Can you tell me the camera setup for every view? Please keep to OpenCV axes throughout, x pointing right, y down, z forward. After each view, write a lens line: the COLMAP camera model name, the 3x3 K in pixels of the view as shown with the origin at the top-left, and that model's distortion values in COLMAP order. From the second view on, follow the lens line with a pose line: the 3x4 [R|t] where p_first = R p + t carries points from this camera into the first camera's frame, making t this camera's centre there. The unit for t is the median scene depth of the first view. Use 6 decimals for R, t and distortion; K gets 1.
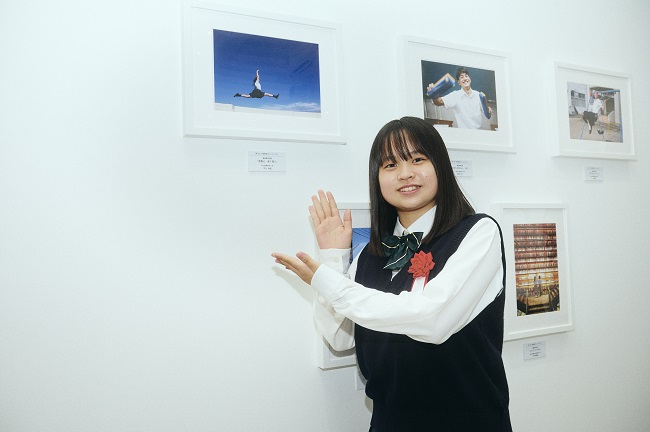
lens RADIAL K [[569.9, 0, 329.7], [0, 569.9, 220.0], [0, 0, 1]] dist [0.026440, 0.014534]
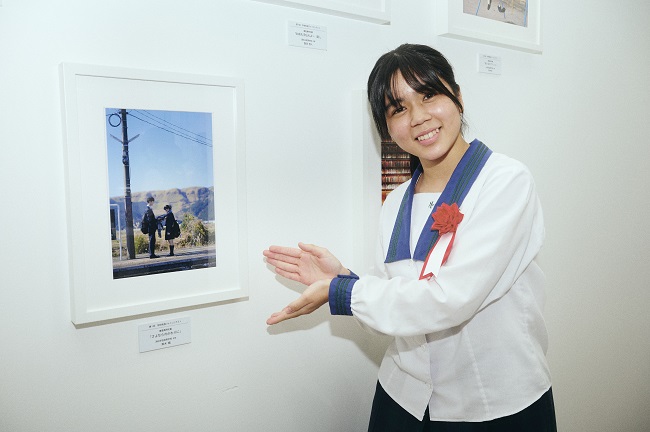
lens RADIAL K [[602.8, 0, 321.8], [0, 602.8, 217.4], [0, 0, 1]] dist [0.001327, 0.000000]
pose [[0.988609, 0.010610, 0.150131, 0.128586], [-0.026978, 0.993849, 0.107412, 0.048421], [-0.148068, -0.110238, 0.982814, 0.234386]]
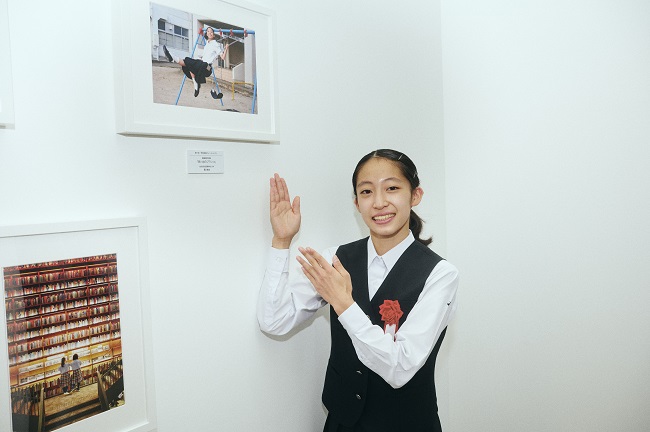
lens RADIAL K [[558.5, 0, 324.4], [0, 558.5, 211.9], [0, 0, 1]] dist [-0.016715, 0.029714]
pose [[0.925899, -0.009106, 0.377661, 0.390213], [-0.017453, 0.997611, 0.066843, -0.077393], [-0.377367, -0.068481, 0.923528, 0.435599]]
